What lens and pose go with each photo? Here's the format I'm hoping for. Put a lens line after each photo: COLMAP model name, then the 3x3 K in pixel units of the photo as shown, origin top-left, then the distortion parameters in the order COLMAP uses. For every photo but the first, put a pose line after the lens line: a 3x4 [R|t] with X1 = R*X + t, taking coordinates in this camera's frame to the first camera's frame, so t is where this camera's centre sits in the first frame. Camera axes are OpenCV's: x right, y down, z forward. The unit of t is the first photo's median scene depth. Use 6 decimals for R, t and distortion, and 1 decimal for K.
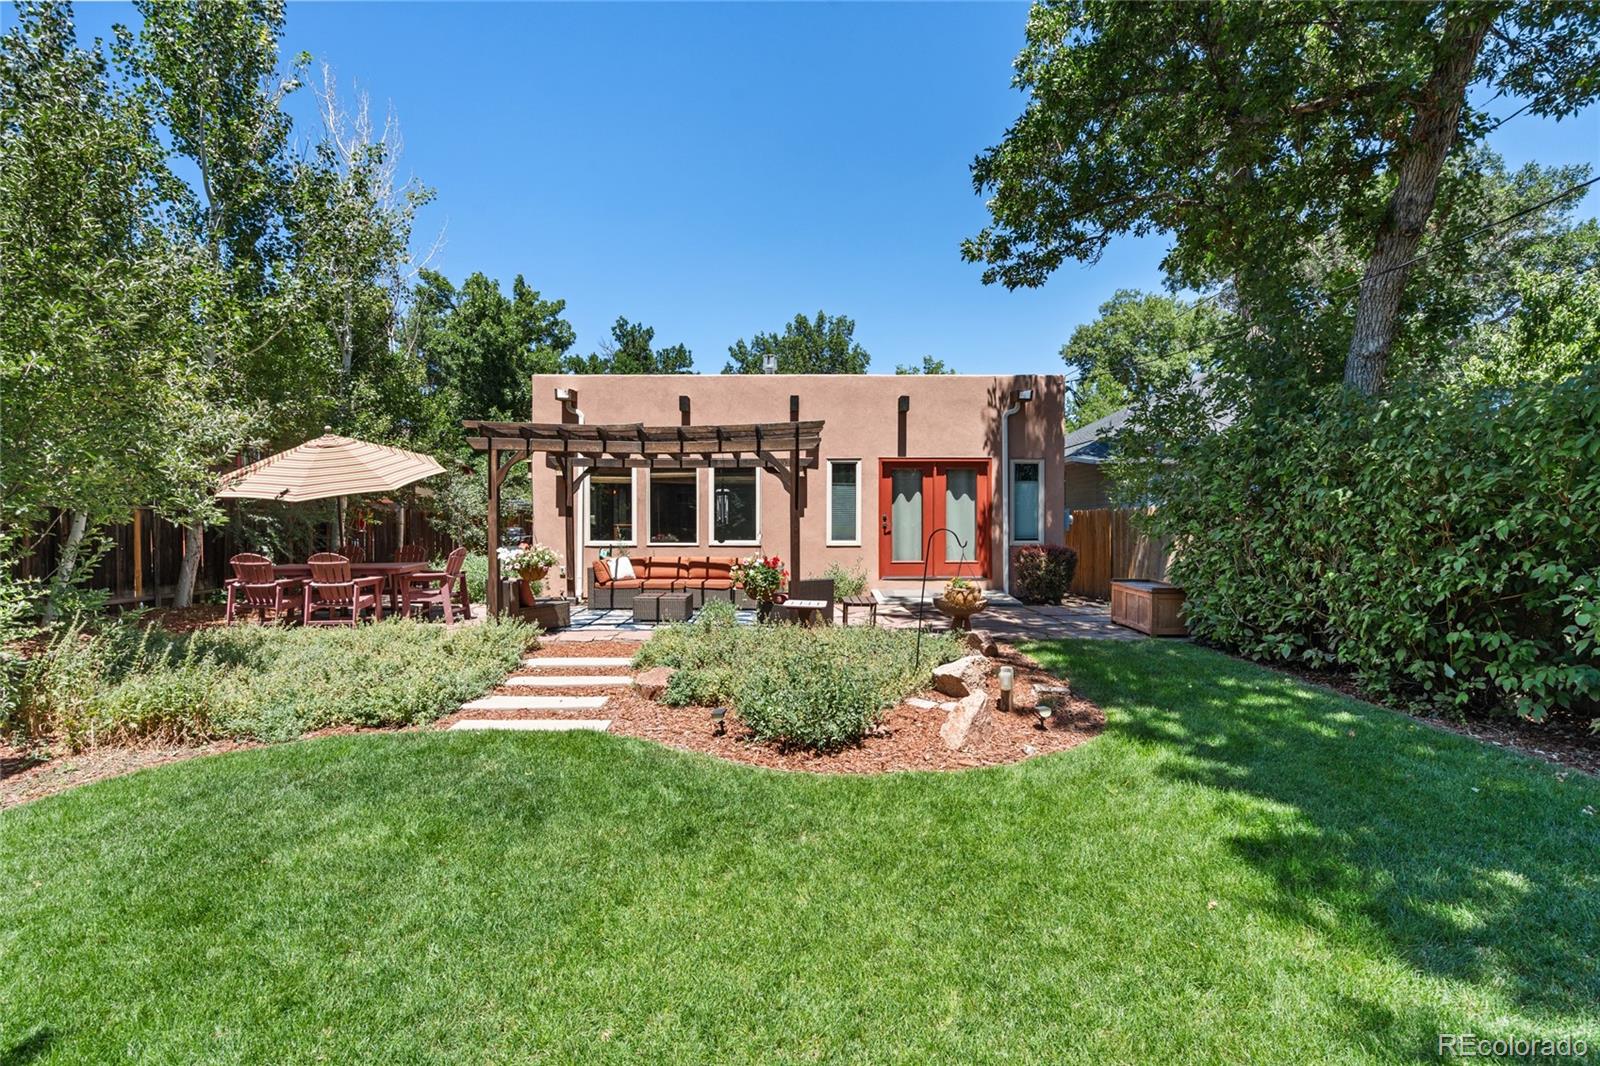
lens RADIAL K [[725.6, 0, 800.2], [0, 725.6, 528.1], [0, 0, 1]] dist [-0.003807, 0.001176]
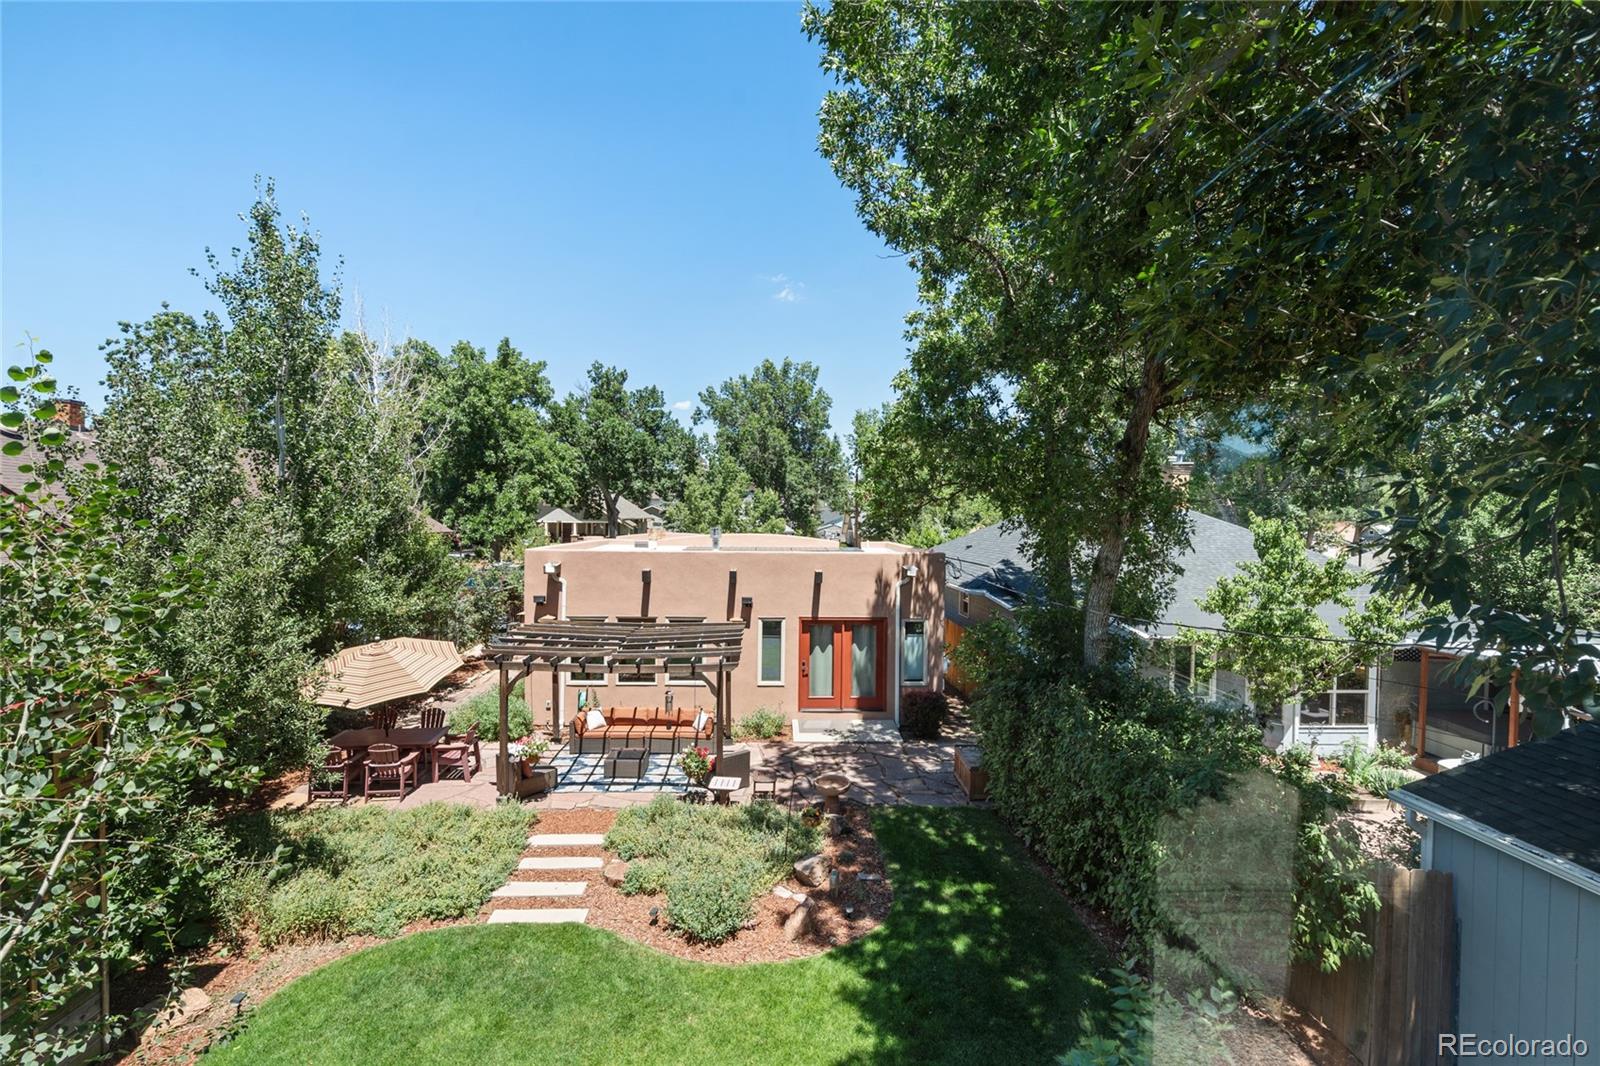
lens RADIAL K [[725.6, 0, 800.4], [0, 725.6, 520.1], [0, 0, 1]] dist [-0.003807, 0.001176]
pose [[0.999335, 0.012581, 0.034229, 0.065757], [-0.012618, 0.999920, 0.000860, -0.274735], [-0.034216, -0.001291, 0.999414, -0.284150]]
